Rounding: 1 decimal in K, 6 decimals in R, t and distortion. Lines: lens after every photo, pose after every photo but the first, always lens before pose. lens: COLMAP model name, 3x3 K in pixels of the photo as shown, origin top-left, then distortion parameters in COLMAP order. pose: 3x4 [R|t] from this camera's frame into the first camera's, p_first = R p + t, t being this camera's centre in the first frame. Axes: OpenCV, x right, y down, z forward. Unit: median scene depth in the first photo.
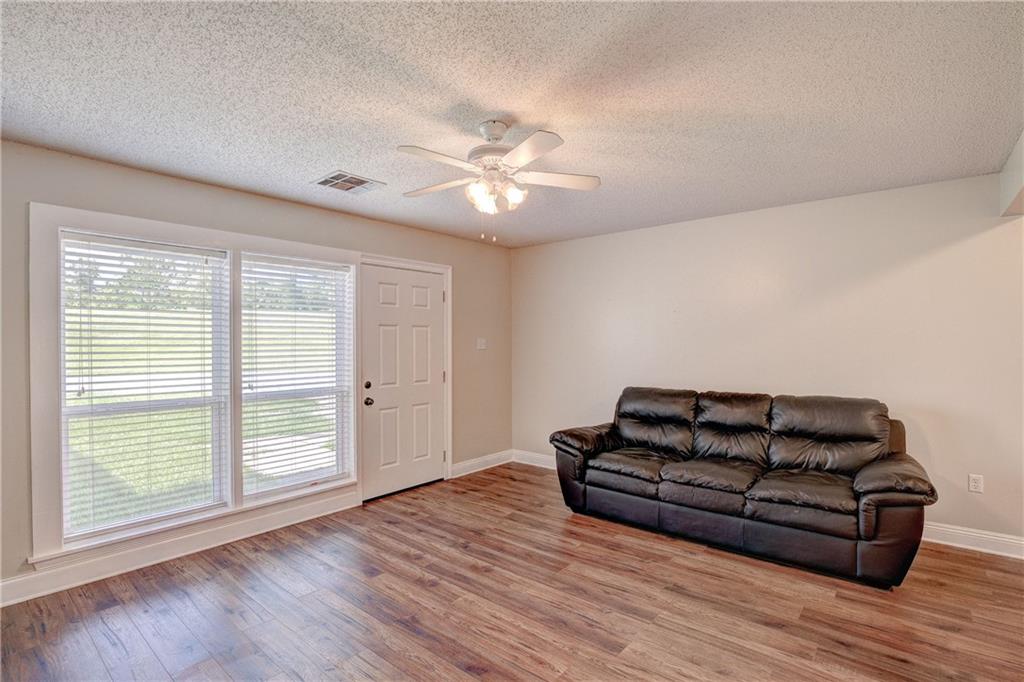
lens RADIAL K [[480.6, 0, 512.0], [0, 480.6, 341.0], [0, 0, 1]] dist [-0.023662, 0.000085]
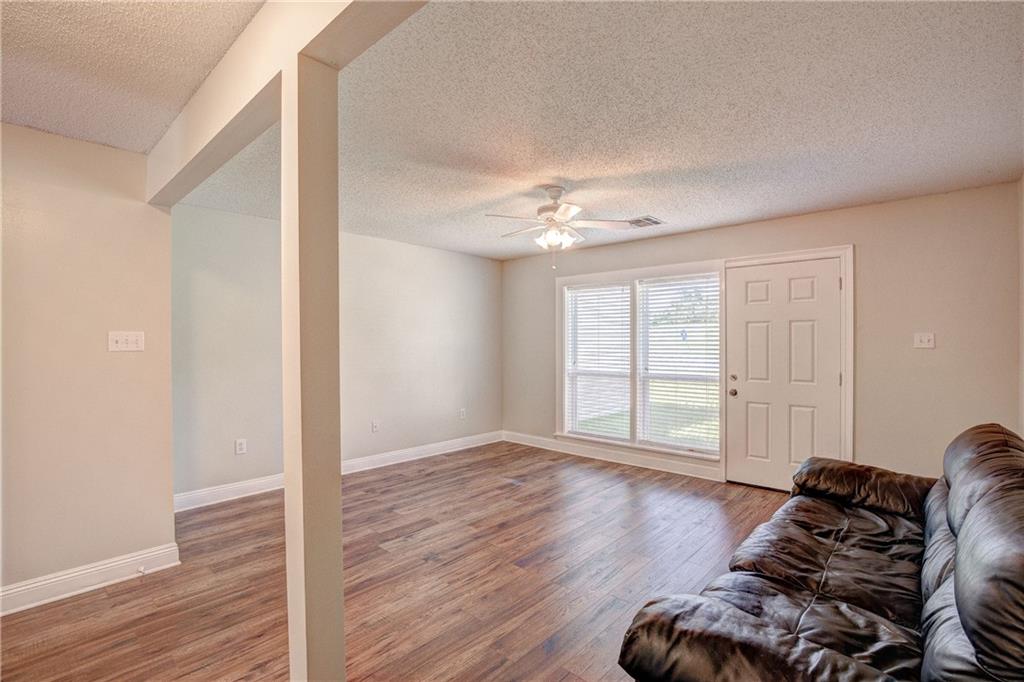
lens RADIAL K [[480.6, 0, 512.0], [0, 480.6, 341.0], [0, 0, 1]] dist [-0.023662, 0.000085]
pose [[-0.030175, 0.004075, -0.999536, 0.943962], [0.007485, 0.999965, 0.003851, 0.000135], [0.999517, -0.007365, -0.030205, 0.610150]]
